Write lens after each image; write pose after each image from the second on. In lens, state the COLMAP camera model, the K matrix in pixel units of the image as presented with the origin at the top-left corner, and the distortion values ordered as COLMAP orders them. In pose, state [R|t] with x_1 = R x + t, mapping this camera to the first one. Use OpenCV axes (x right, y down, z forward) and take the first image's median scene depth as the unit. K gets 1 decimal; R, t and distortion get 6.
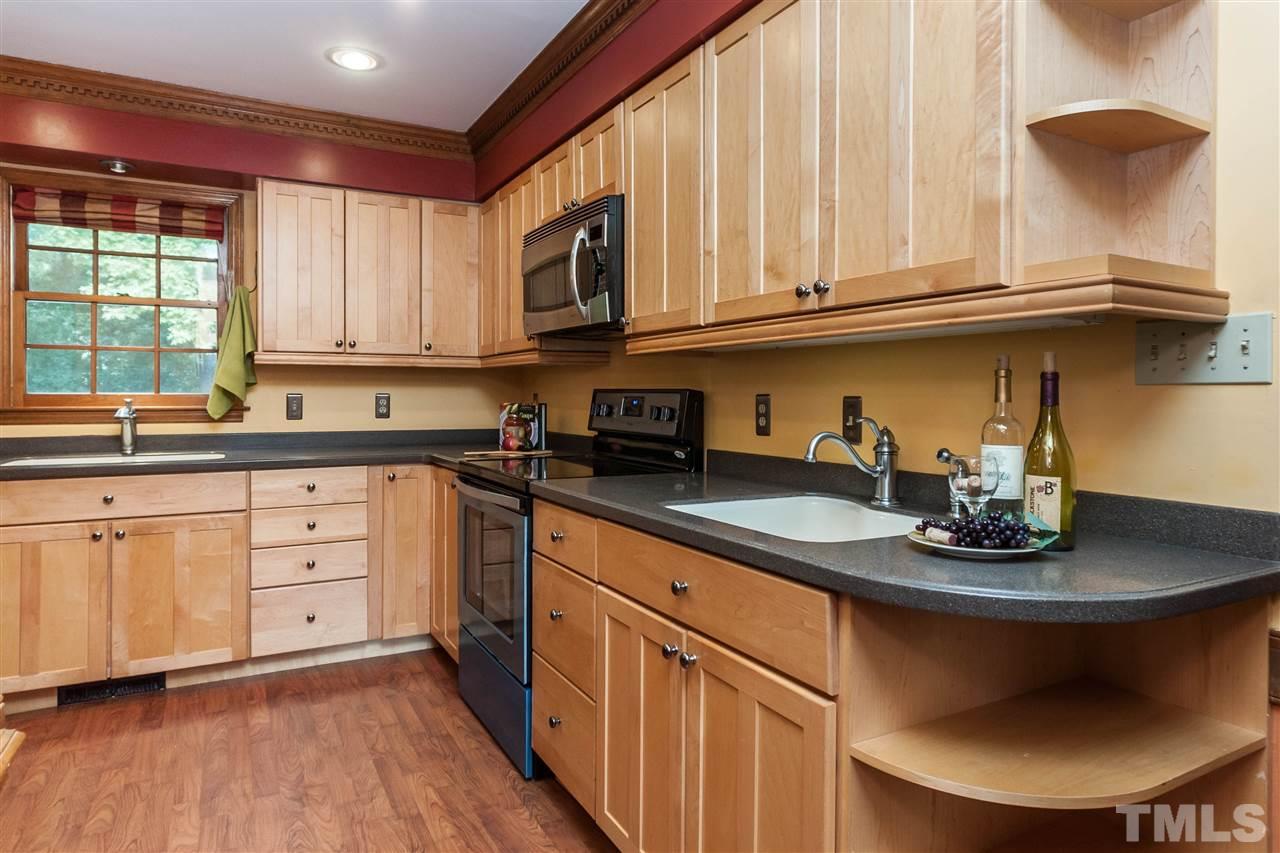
lens RADIAL K [[742.8, 0, 660.6], [0, 742.8, 402.5], [0, 0, 1]] dist [-0.027689, 0.013950]
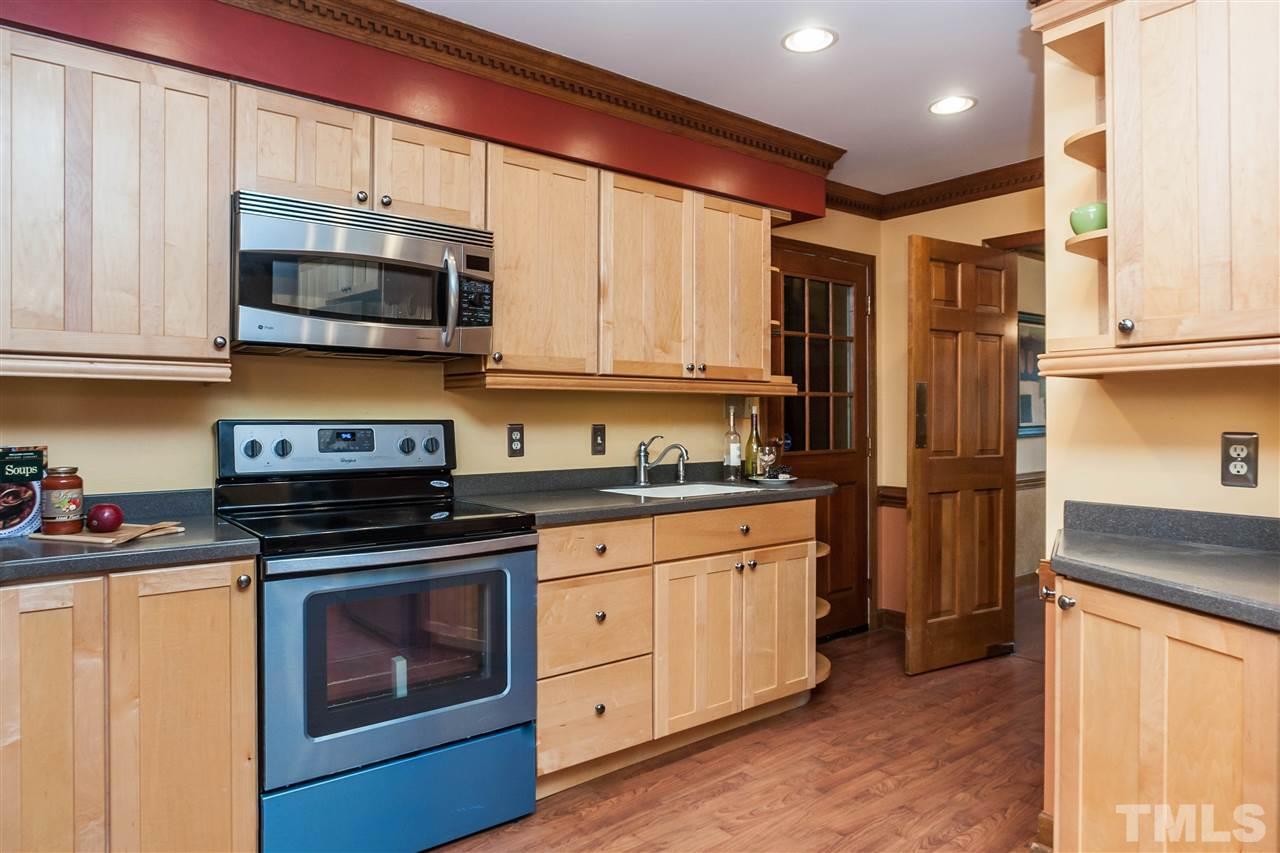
lens RADIAL K [[771.7, 0, 646.5], [0, 771.7, 427.4], [0, 0, 1]] dist [-0.021990, -0.000142]
pose [[-0.114646, -0.020328, 0.993198, -0.881961], [0.010058, 0.999716, 0.021623, -0.023360], [-0.993355, 0.012468, -0.114409, 0.696354]]
